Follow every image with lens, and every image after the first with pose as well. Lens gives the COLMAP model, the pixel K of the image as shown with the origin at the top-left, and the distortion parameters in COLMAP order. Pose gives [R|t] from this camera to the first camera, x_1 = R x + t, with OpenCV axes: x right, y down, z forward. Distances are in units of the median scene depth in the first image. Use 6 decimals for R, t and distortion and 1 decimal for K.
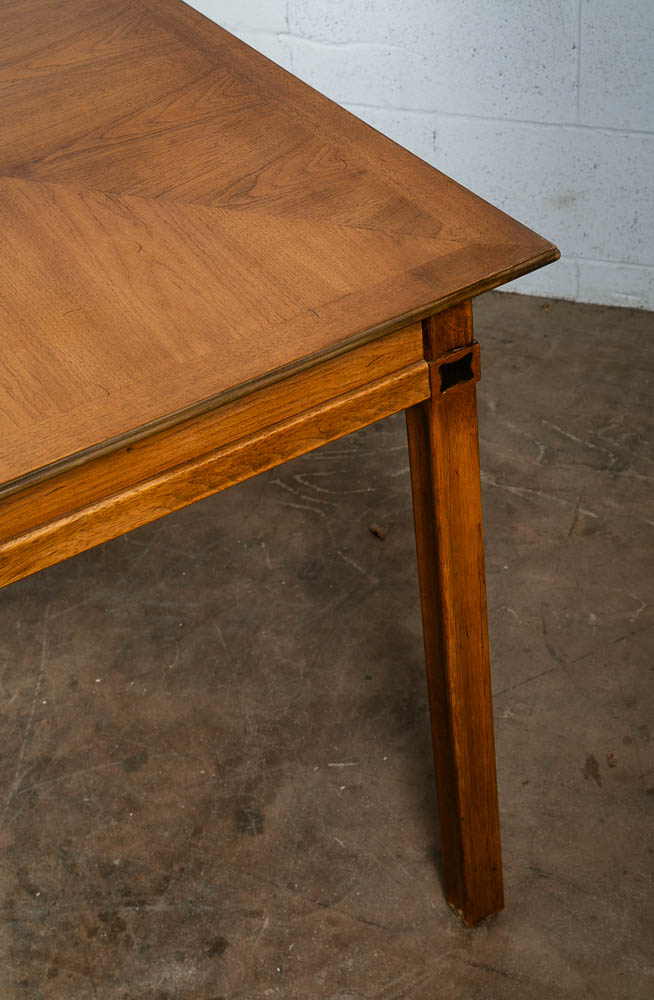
lens RADIAL K [[1866.7, 0, 327.0], [0, 1866.7, 500.0], [0, 0, 1]] dist [0.296641, 0.036797]
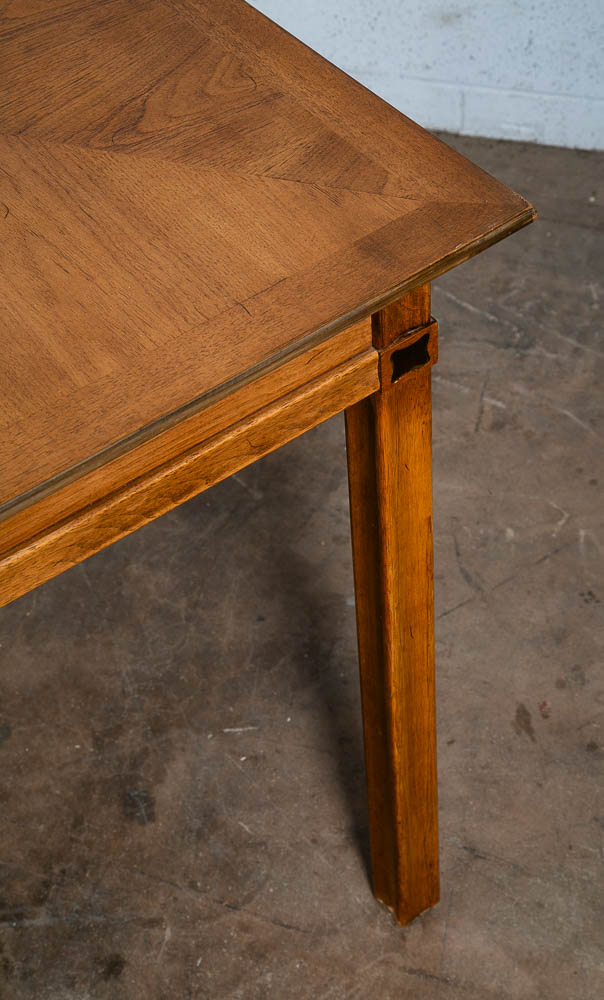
lens RADIAL K [[1982.2, 0, 325.0], [0, 1982.2, 498.9], [0, 0, 1]] dist [0.304647, 0.087931]
pose [[0.993892, -0.045531, 0.100523, -0.044091], [0.031746, 0.990377, 0.134703, -0.095516], [-0.105689, -0.130689, 0.985774, 0.108647]]
